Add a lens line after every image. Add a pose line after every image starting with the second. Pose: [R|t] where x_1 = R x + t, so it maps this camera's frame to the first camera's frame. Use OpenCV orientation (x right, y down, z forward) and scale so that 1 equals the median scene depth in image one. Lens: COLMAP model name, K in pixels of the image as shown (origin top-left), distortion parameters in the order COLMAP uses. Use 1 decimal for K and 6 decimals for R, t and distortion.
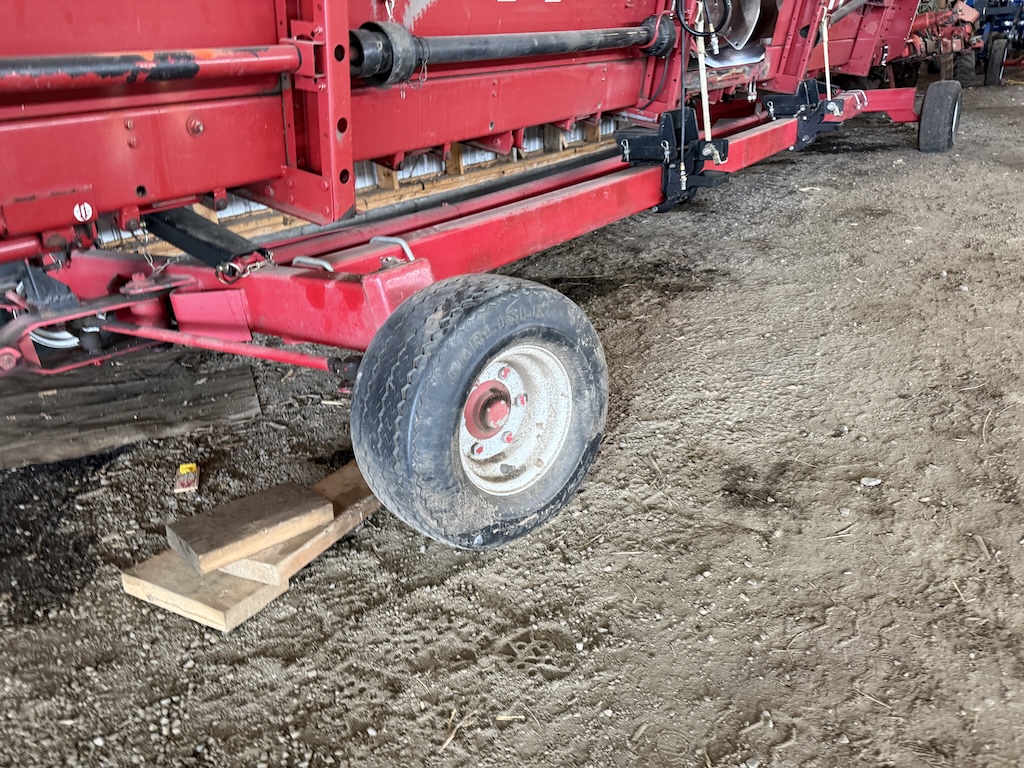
lens RADIAL K [[713.0, 0, 509.4], [0, 713.0, 388.9], [0, 0, 1]] dist [0.019678, -0.026910]
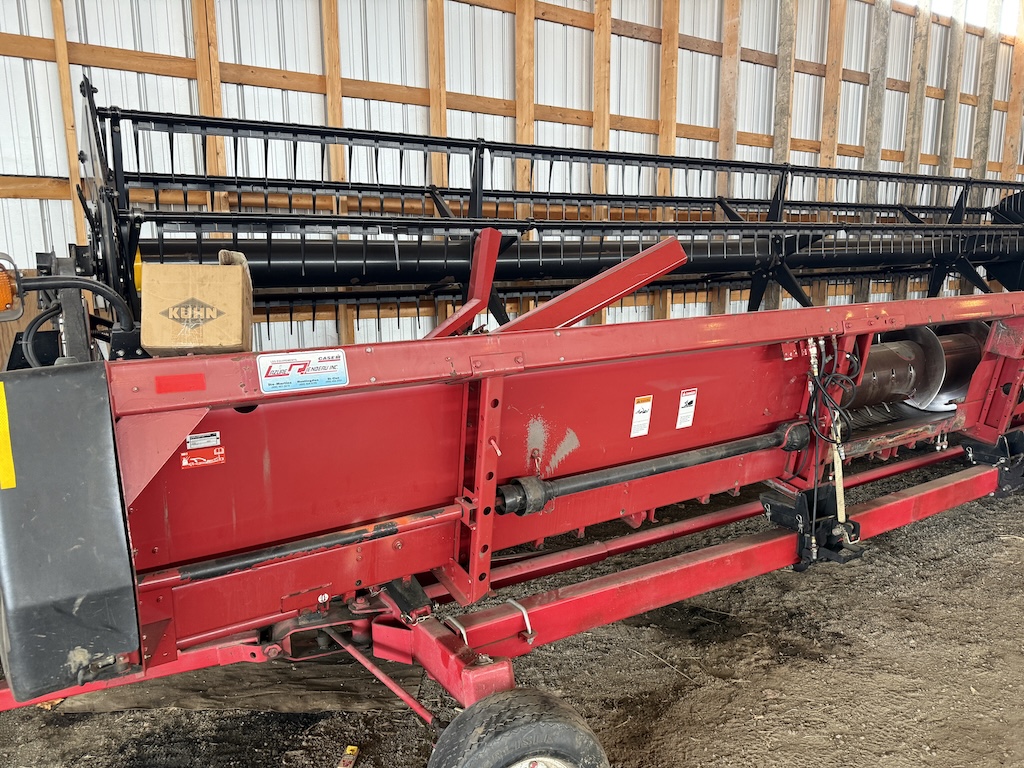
lens RADIAL K [[713.0, 0, 517.8], [0, 713.0, 382.4], [0, 0, 1]] dist [0.019678, -0.026910]
pose [[0.922214, 0.106872, -0.371619, 0.313703], [-0.194713, 0.958660, -0.207505, -0.342196], [0.334080, 0.263723, 0.904898, -0.405773]]
